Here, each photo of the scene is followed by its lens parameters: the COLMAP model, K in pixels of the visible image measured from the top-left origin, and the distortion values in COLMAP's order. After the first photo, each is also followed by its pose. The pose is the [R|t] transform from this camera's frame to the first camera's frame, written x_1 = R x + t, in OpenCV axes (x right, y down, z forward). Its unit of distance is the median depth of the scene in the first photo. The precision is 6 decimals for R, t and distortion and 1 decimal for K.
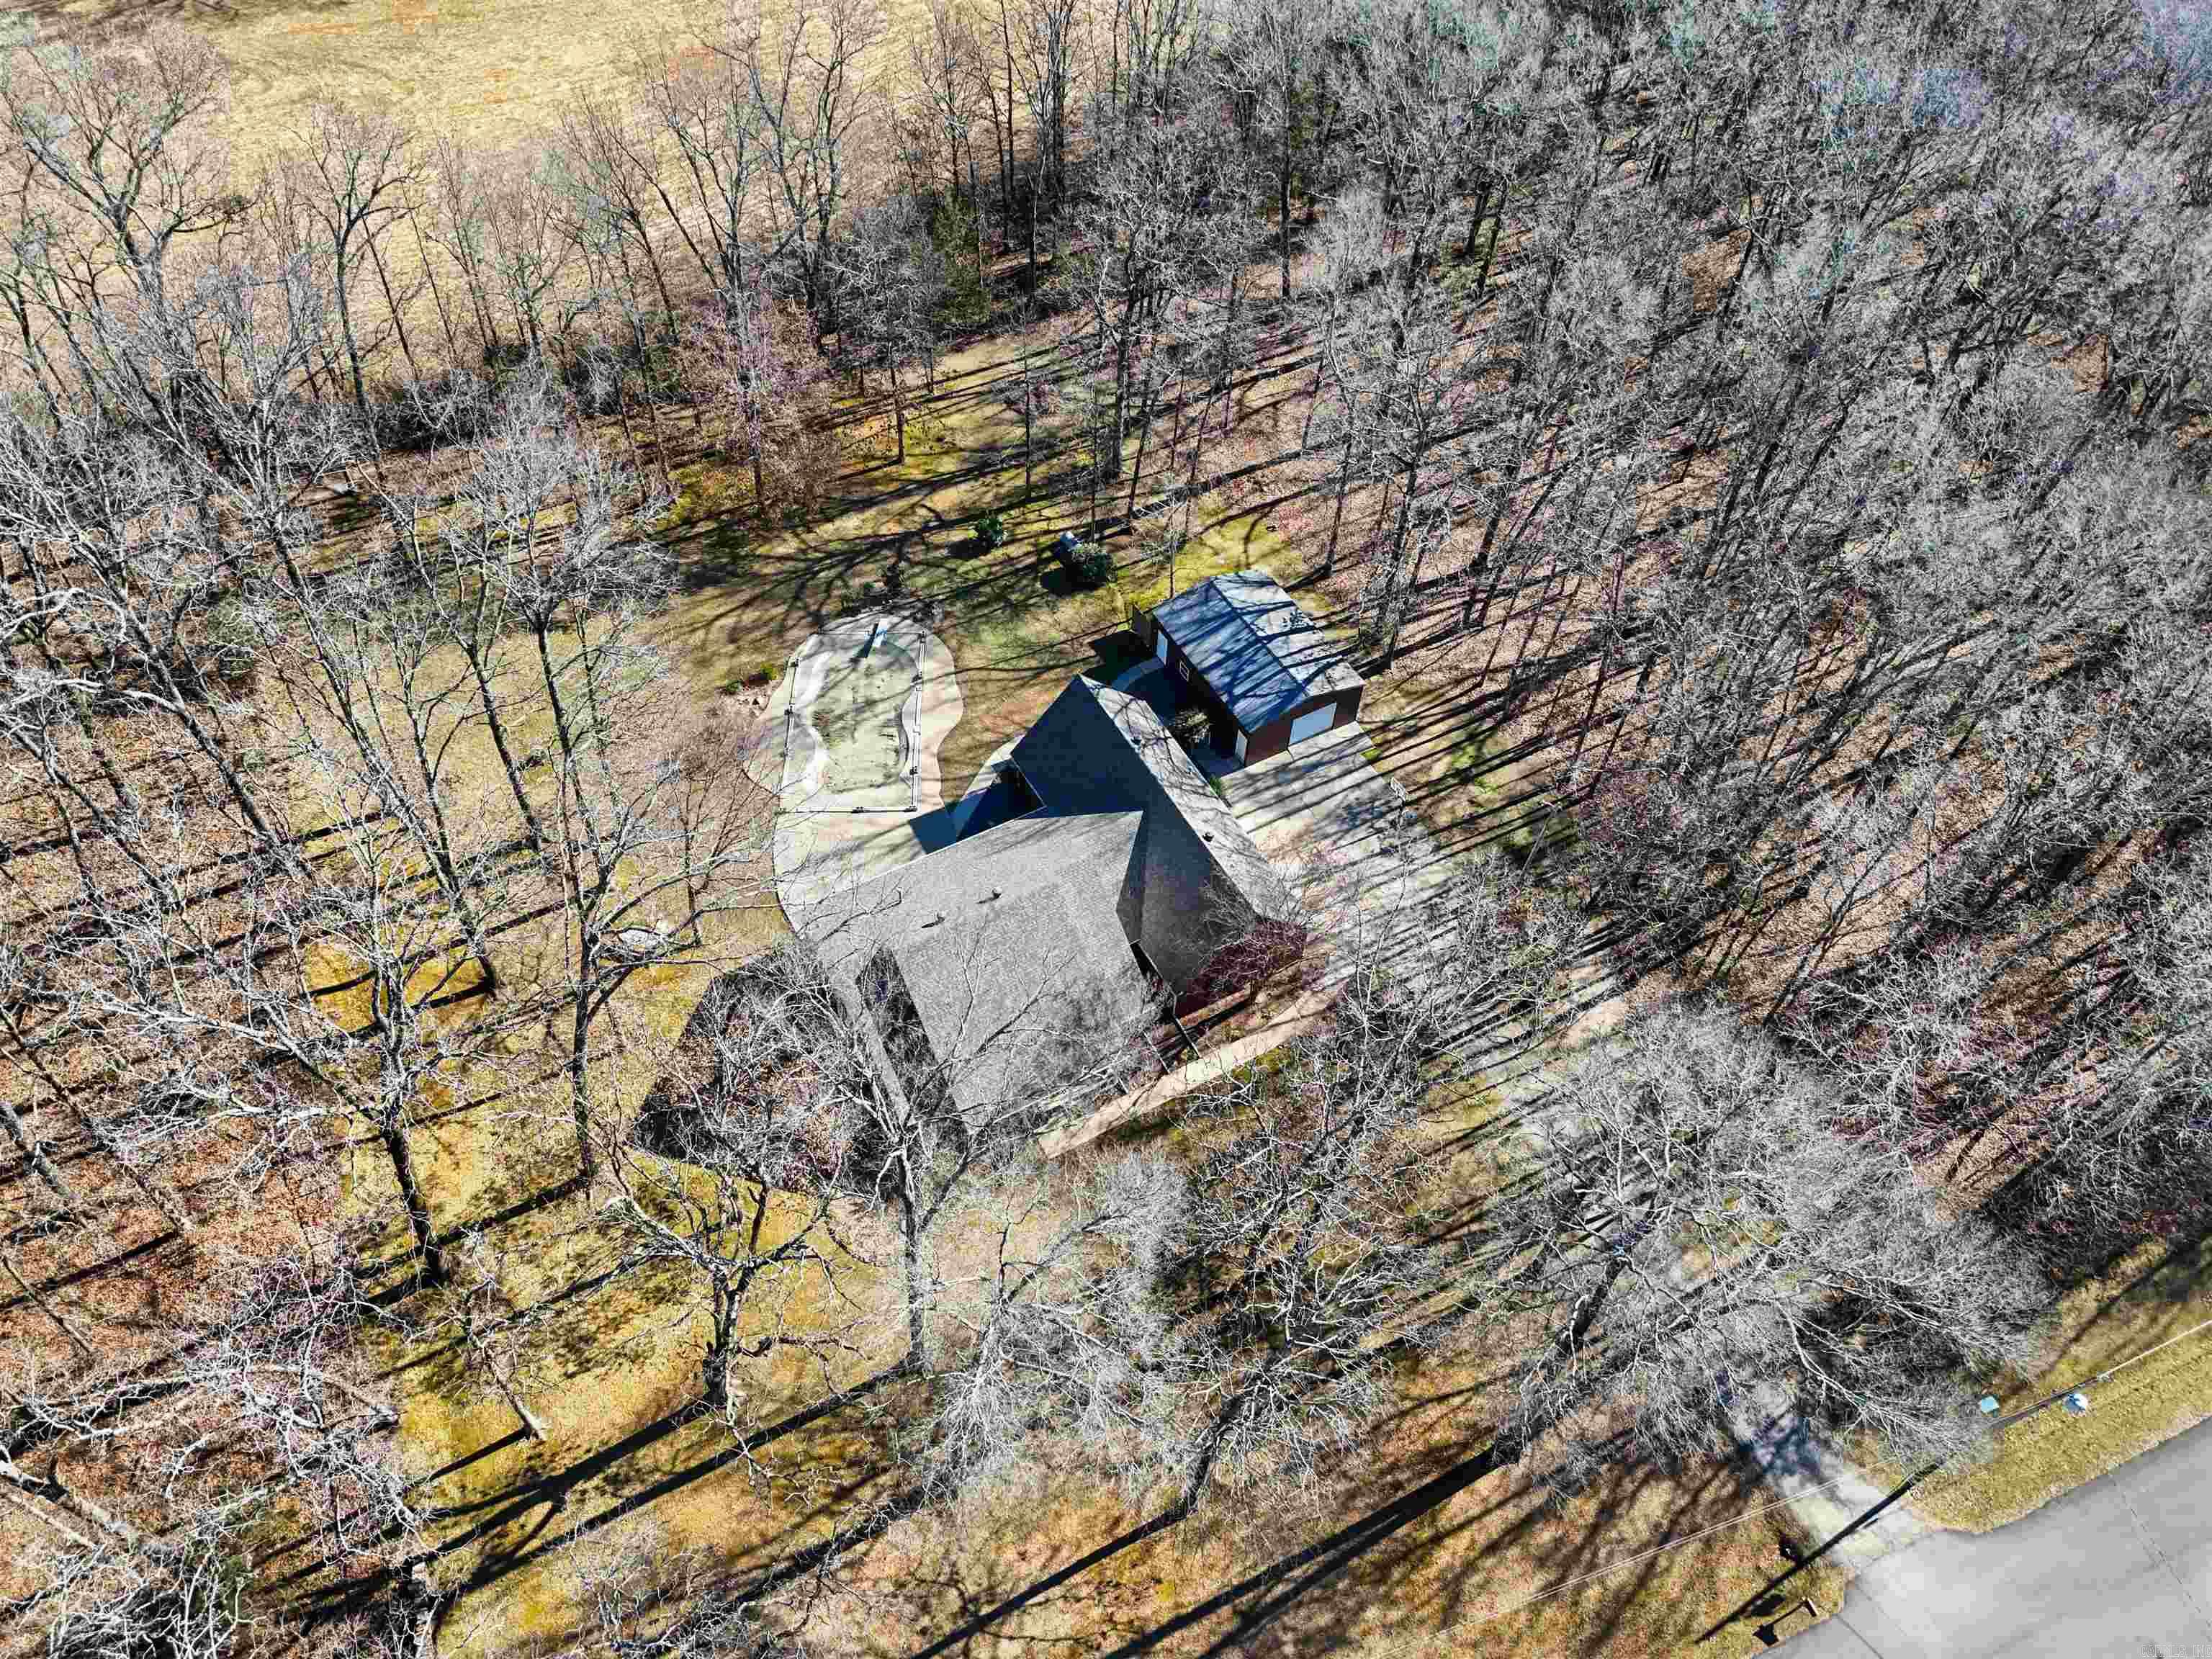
lens RADIAL K [[1542.5, 0, 1103.3], [0, 1542.5, 830.1], [0, 0, 1]] dist [0.024566, -0.000087]
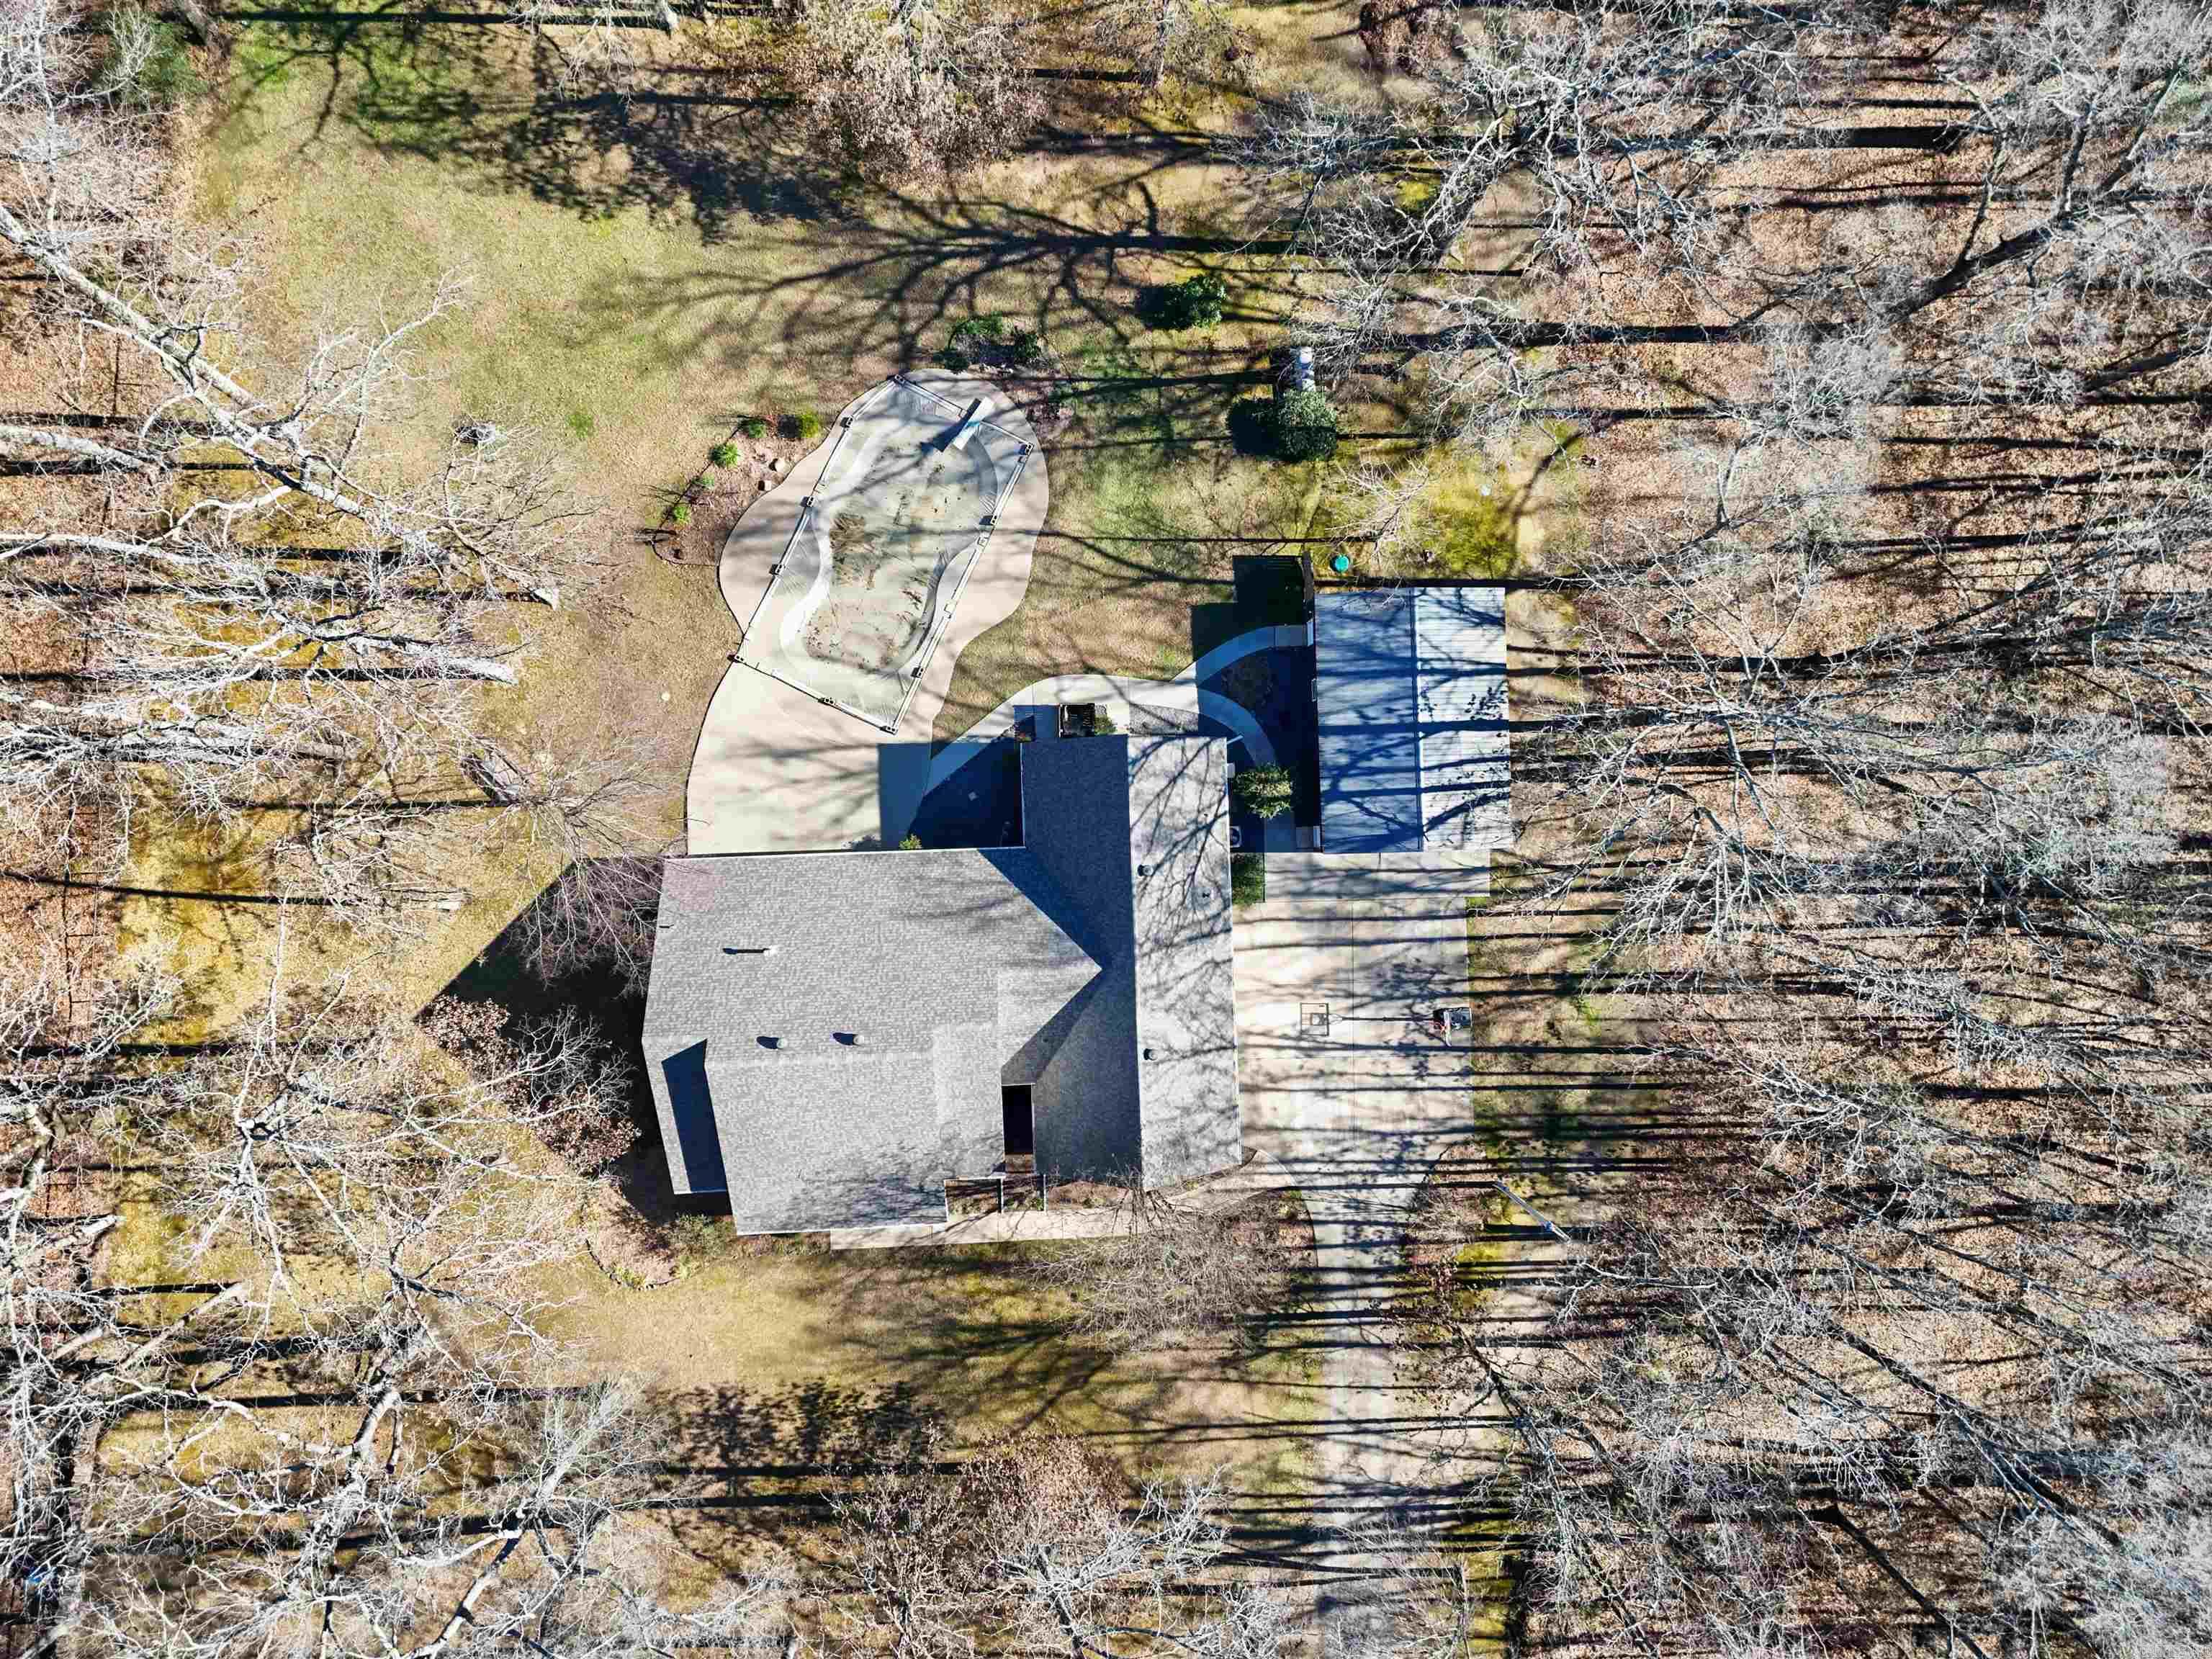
lens RADIAL K [[1542.5, 0, 1106.0], [0, 1542.5, 830.9], [0, 0, 1]] dist [0.024566, -0.000087]
pose [[0.888046, 0.459734, -0.004367, -0.000454], [-0.371267, 0.722698, 0.582982, -0.448645], [0.271173, -0.516094, 0.812473, 0.354867]]
